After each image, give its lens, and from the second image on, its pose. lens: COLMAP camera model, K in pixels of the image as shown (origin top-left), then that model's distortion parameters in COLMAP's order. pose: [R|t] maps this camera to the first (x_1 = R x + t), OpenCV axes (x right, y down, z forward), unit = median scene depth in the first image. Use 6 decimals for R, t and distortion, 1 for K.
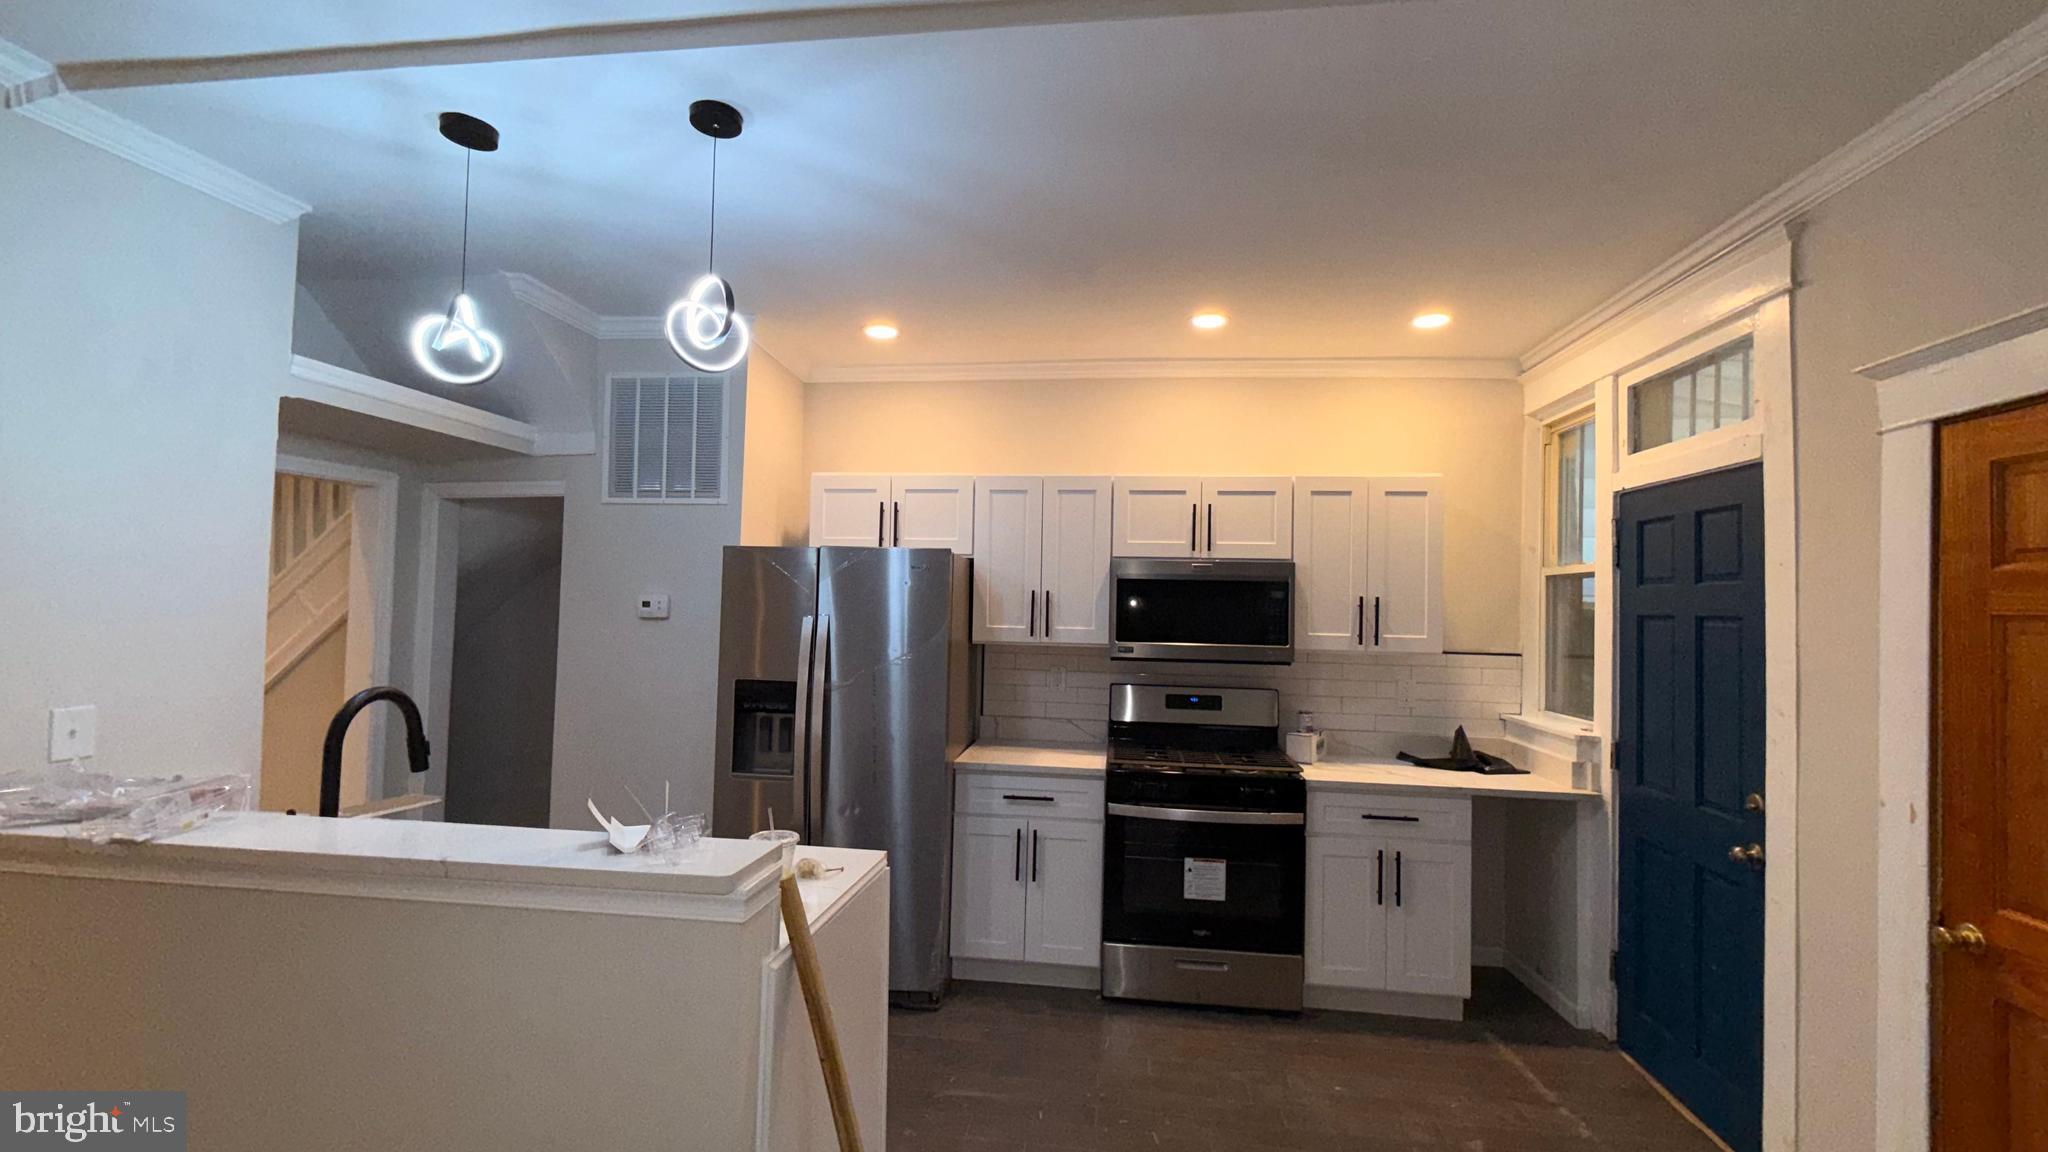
lens RADIAL K [[822.0, 0, 1035.7], [0, 822.0, 578.5], [0, 0, 1]] dist [-0.000803, -0.000006]
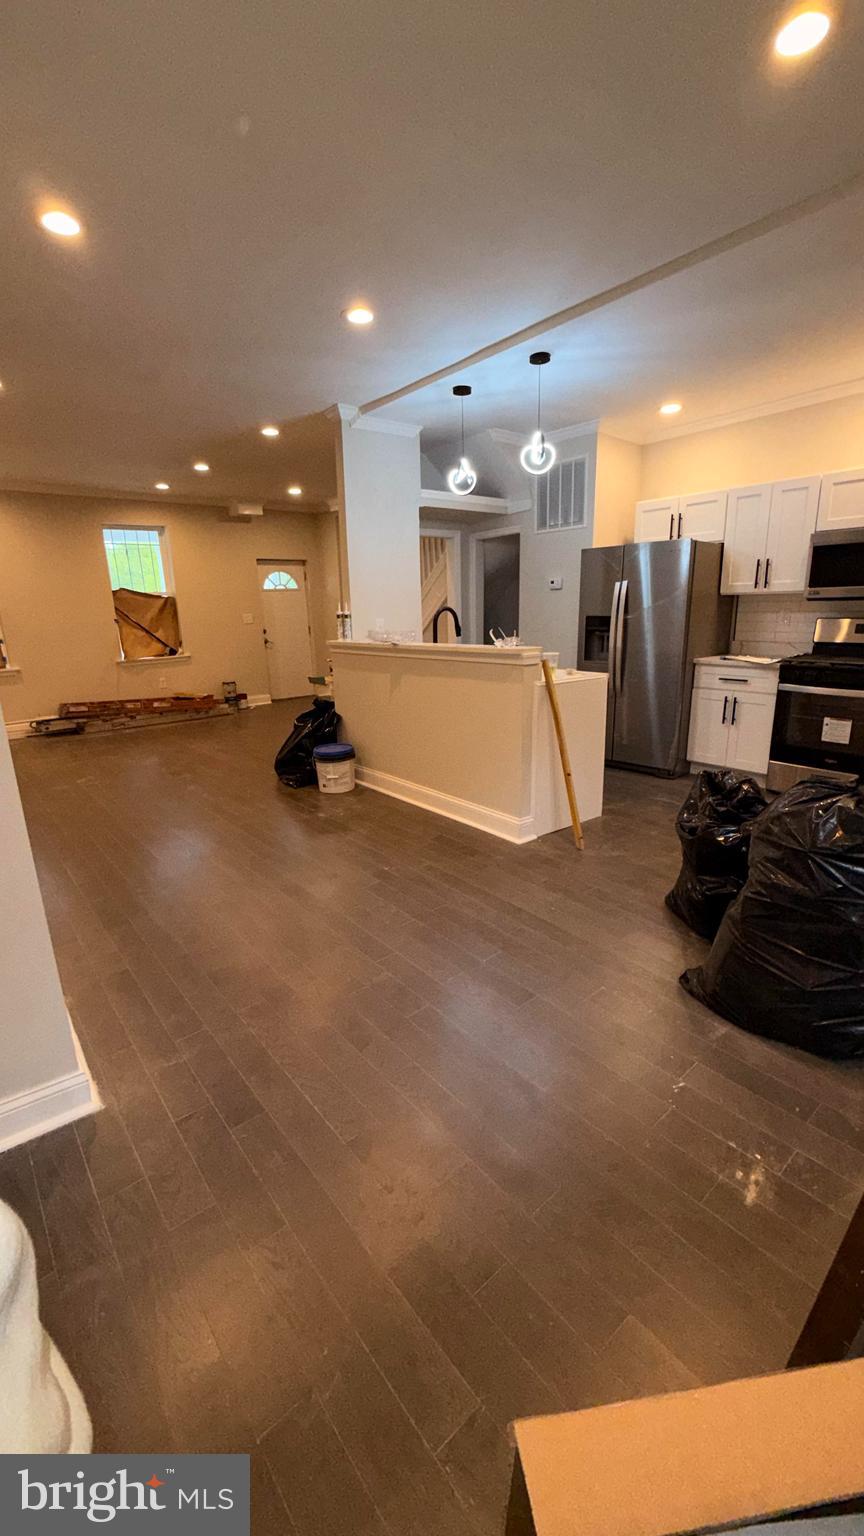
lens RADIAL K [[616.5, 0, 430.7], [0, 616.5, 765.7], [0, 0, 1]] dist [-0.000803, -0.000006]
pose [[0.727338, 0.134952, -0.672880, 0.450128], [0.060860, 0.963929, 0.259109, 0.059255], [0.683576, -0.229411, 0.692889, -0.439278]]
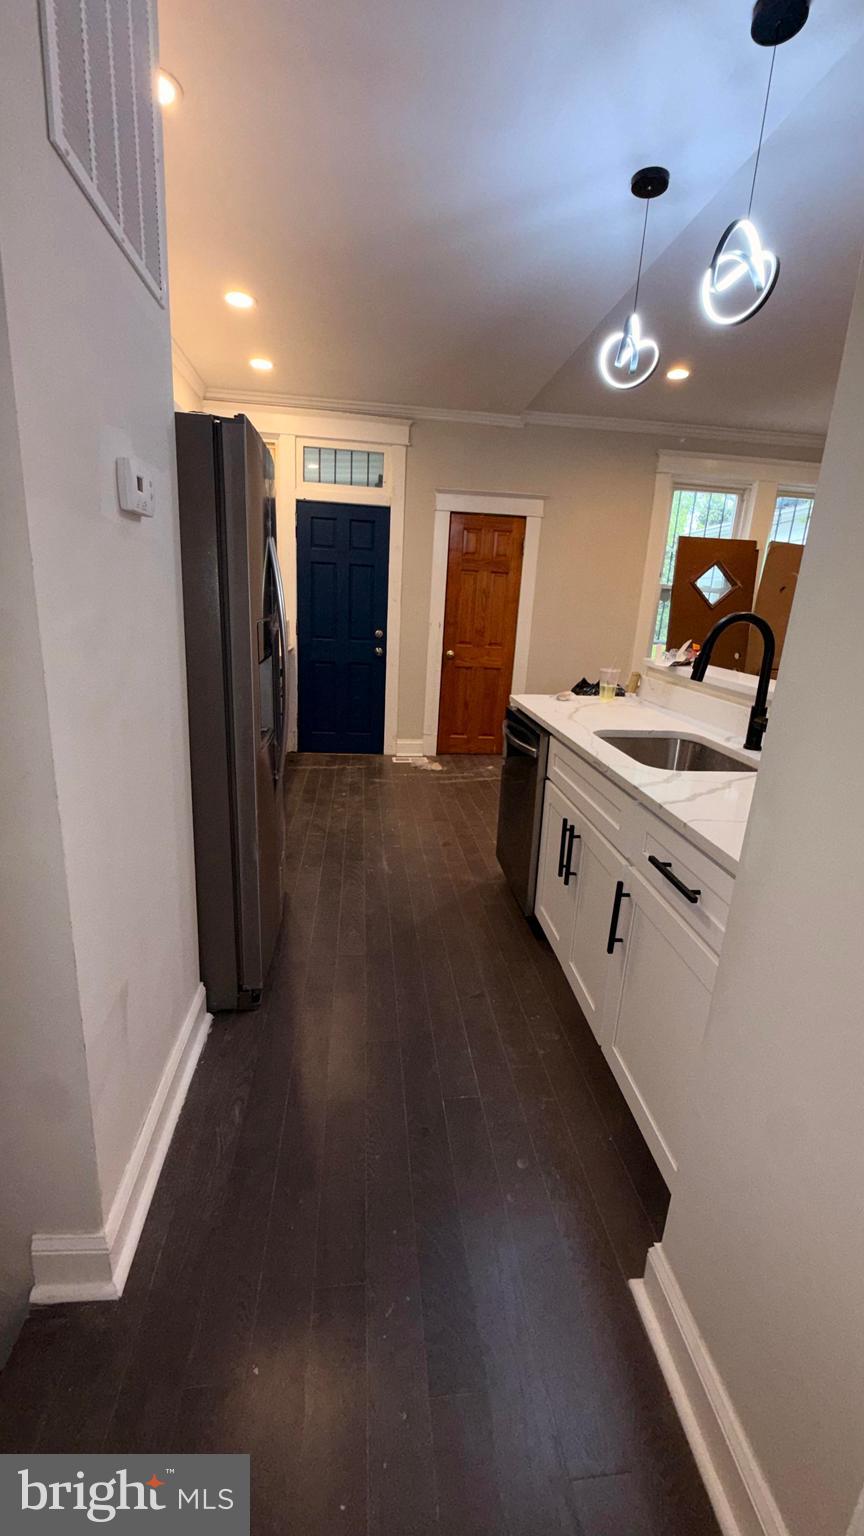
lens RADIAL K [[616.5, 0, 430.1], [0, 616.5, 768.4], [0, 0, 1]] dist [-0.000803, -0.000006]
pose [[-0.222509, -0.297539, 0.928418, -0.951250], [-0.088568, 0.954523, 0.284678, 0.066876], [-0.970899, -0.018884, -0.238743, 0.964991]]
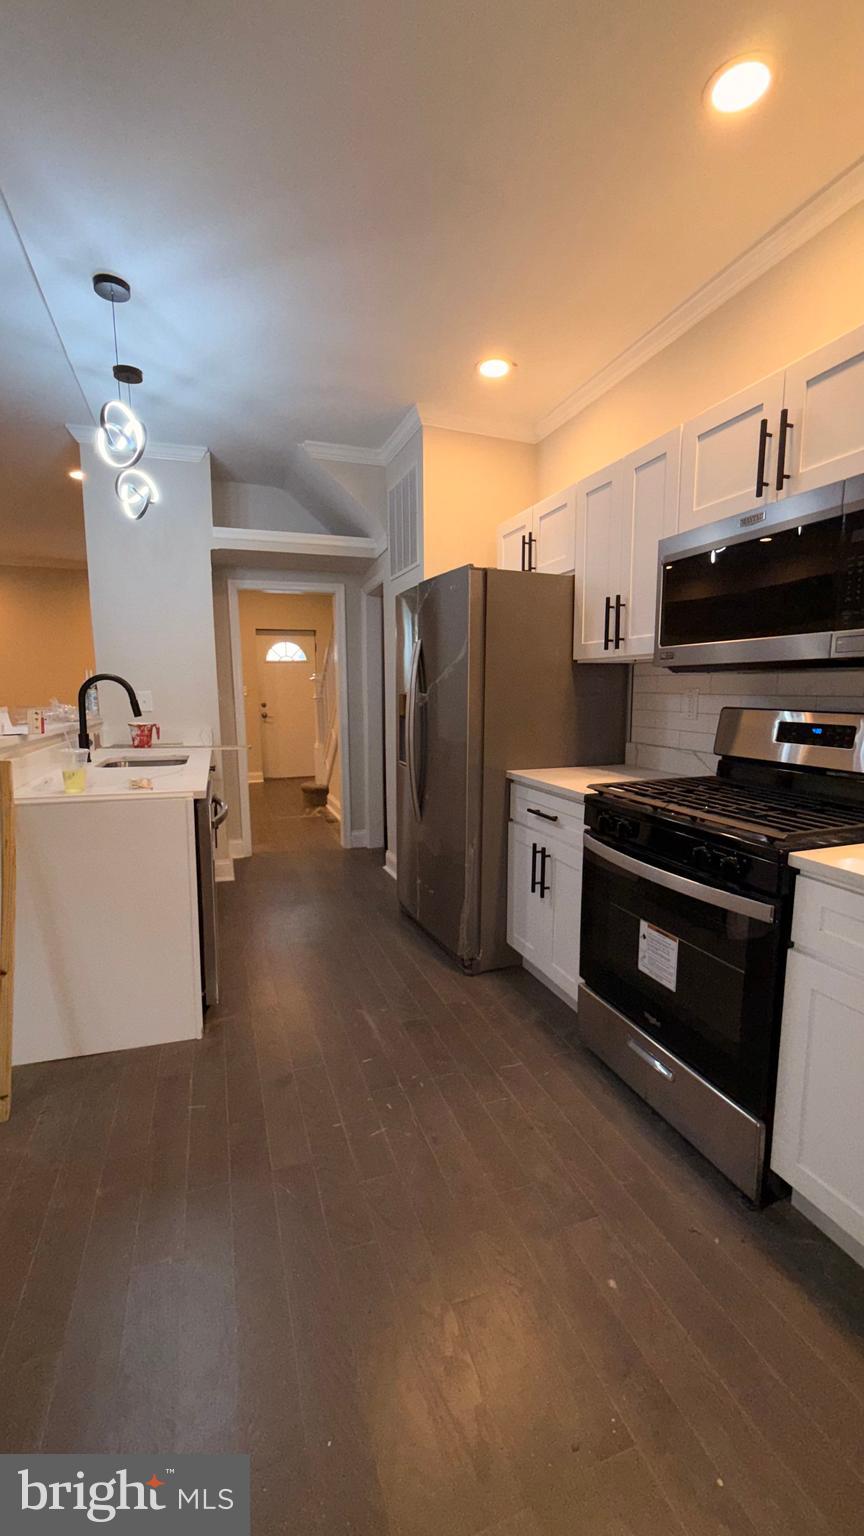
lens RADIAL K [[616.5, 0, 426.1], [0, 616.5, 771.8], [0, 0, 1]] dist [-0.000803, -0.000006]
pose [[0.439880, 0.099298, -0.892550, 0.584438], [0.042098, 0.990496, 0.130942, 0.118071], [0.897069, -0.095173, 0.431519, 0.576506]]
